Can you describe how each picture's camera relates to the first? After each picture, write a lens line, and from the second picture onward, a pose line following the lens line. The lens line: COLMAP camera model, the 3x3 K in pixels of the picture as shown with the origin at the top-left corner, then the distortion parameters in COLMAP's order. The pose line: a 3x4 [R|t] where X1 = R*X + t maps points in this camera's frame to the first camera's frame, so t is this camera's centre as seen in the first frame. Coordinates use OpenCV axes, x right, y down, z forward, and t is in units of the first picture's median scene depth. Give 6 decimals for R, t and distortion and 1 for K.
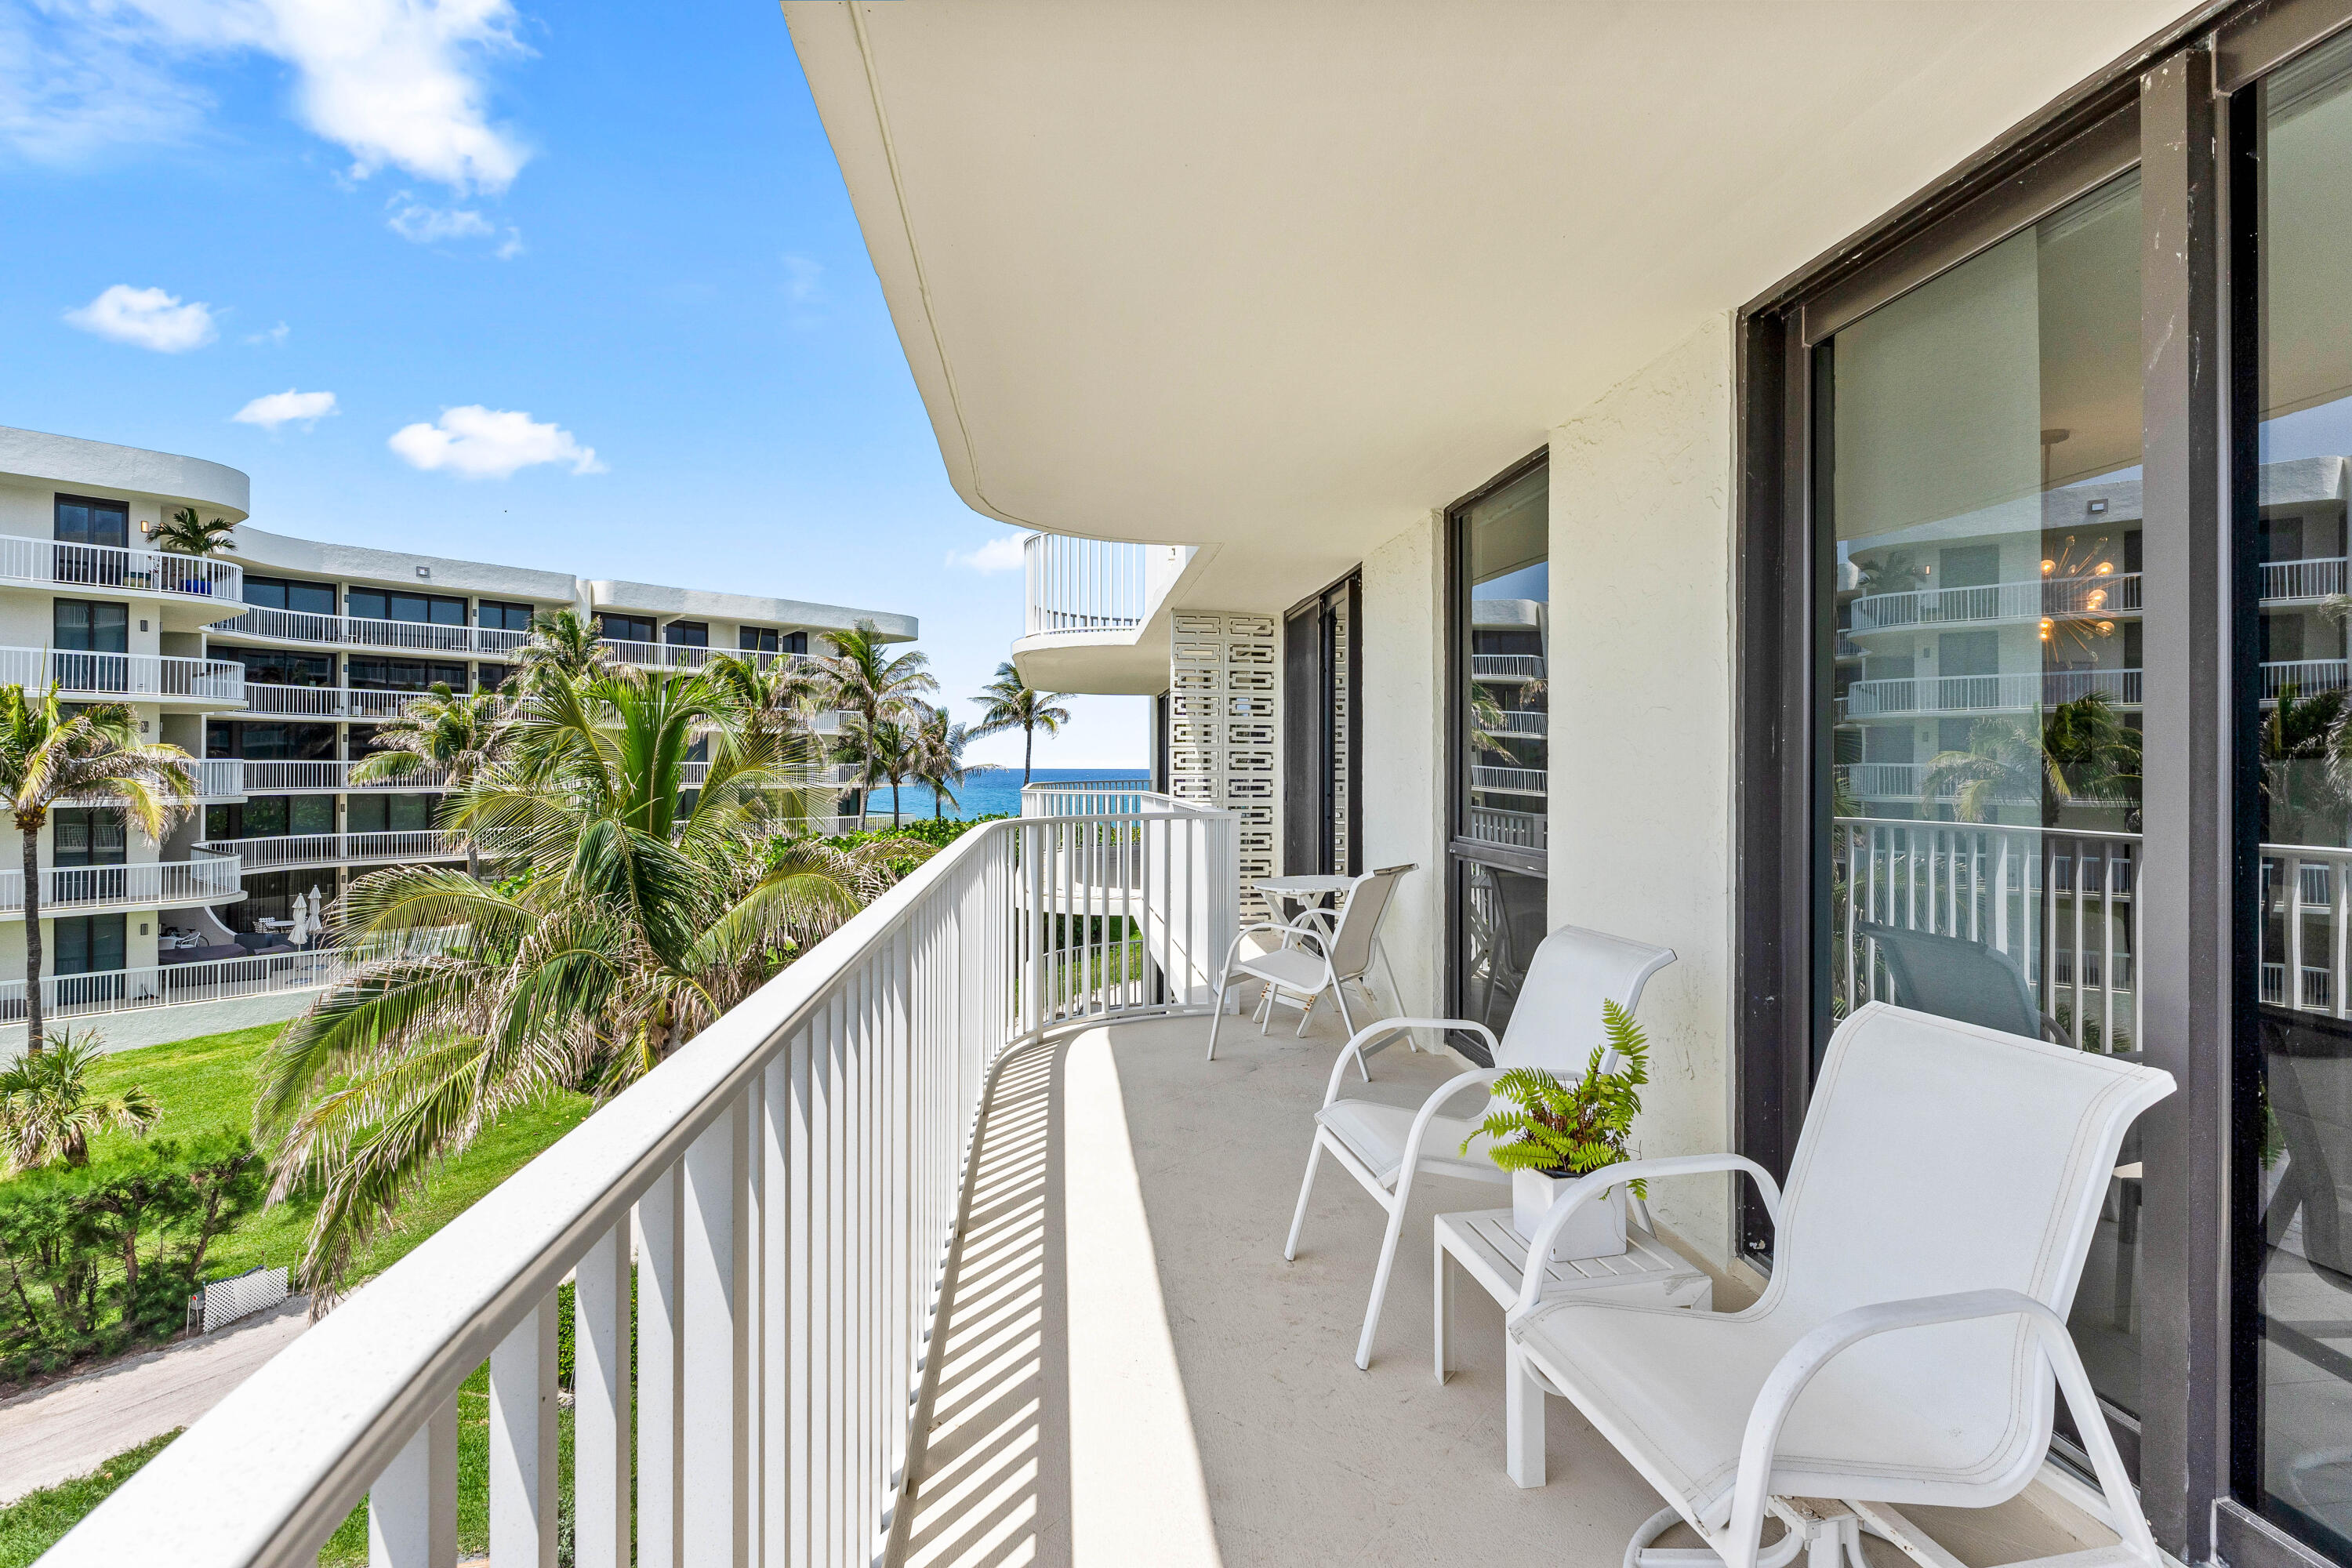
lens RADIAL K [[1178.7, 0, 1176.0], [0, 1178.7, 784.0], [0, 0, 1]] dist [0.000189, 0.000028]
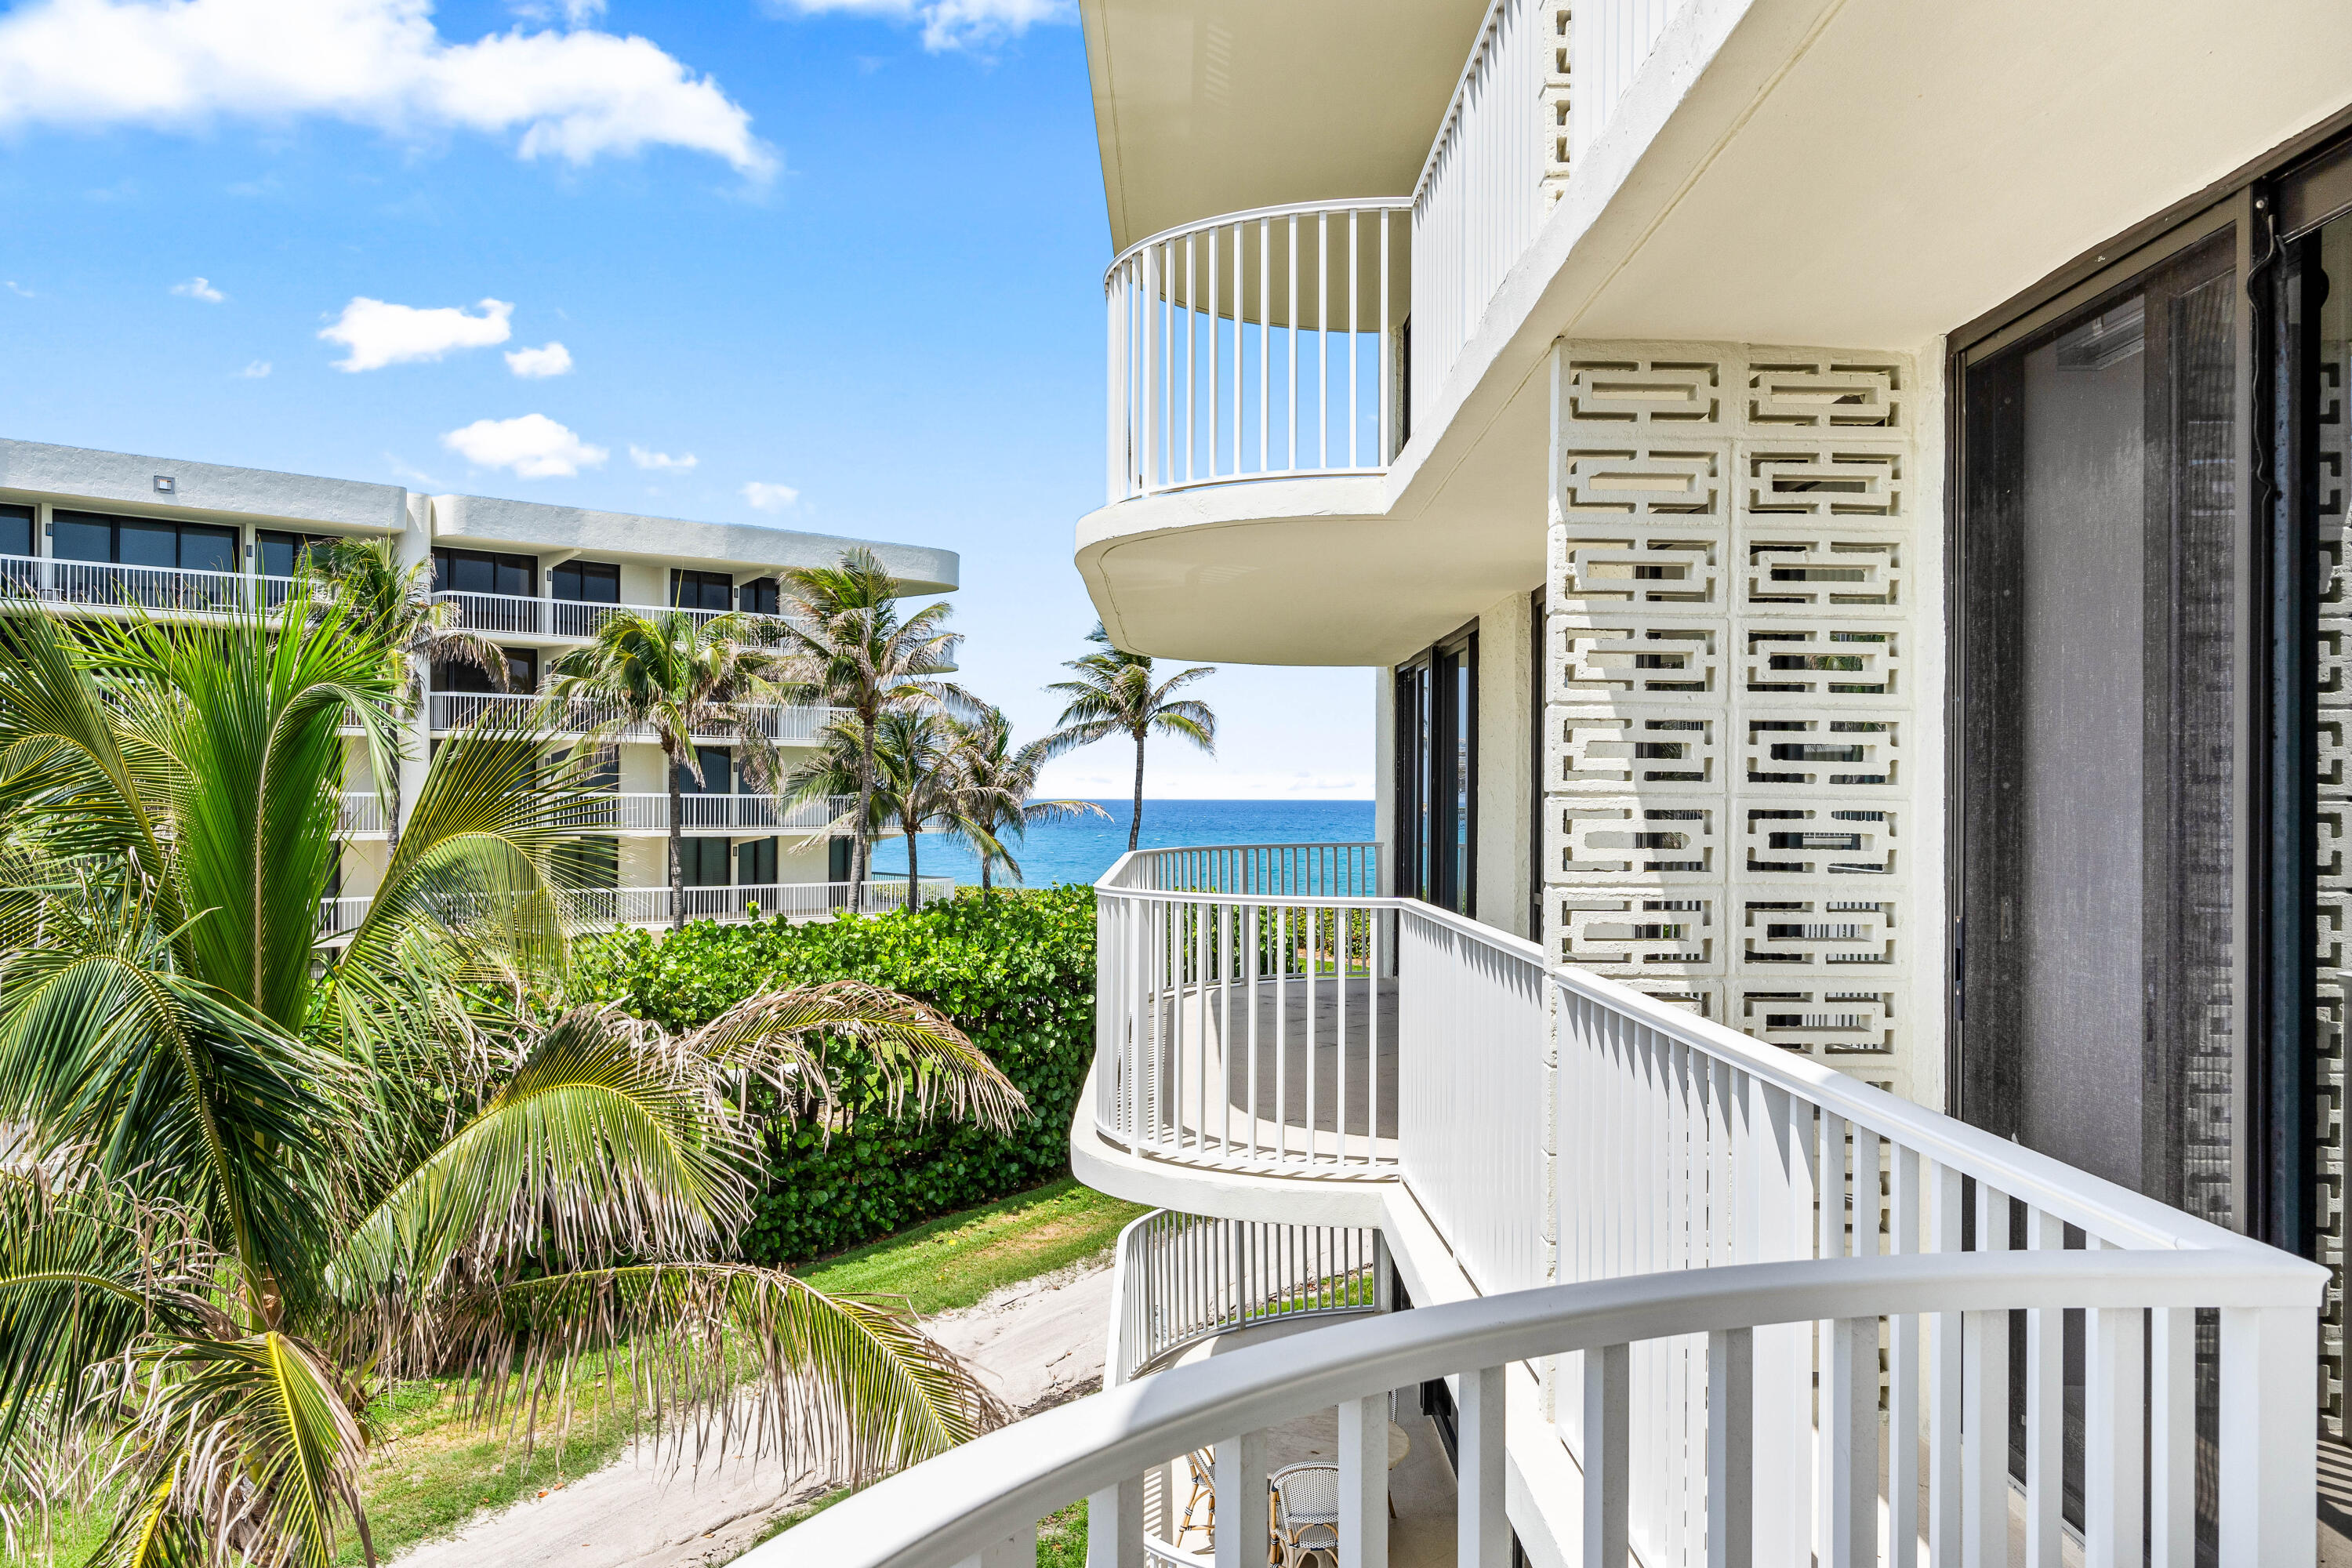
lens RADIAL K [[1810.0, 0, 1176.0], [0, 1810.0, 784.0], [0, 0, 1]] dist [0.000786, -0.000179]
pose [[0.994173, 0.000044, -0.107800, -0.011502], [-0.002231, 0.999794, -0.020165, -0.005594], [0.107777, 0.020288, 0.993968, 0.119967]]
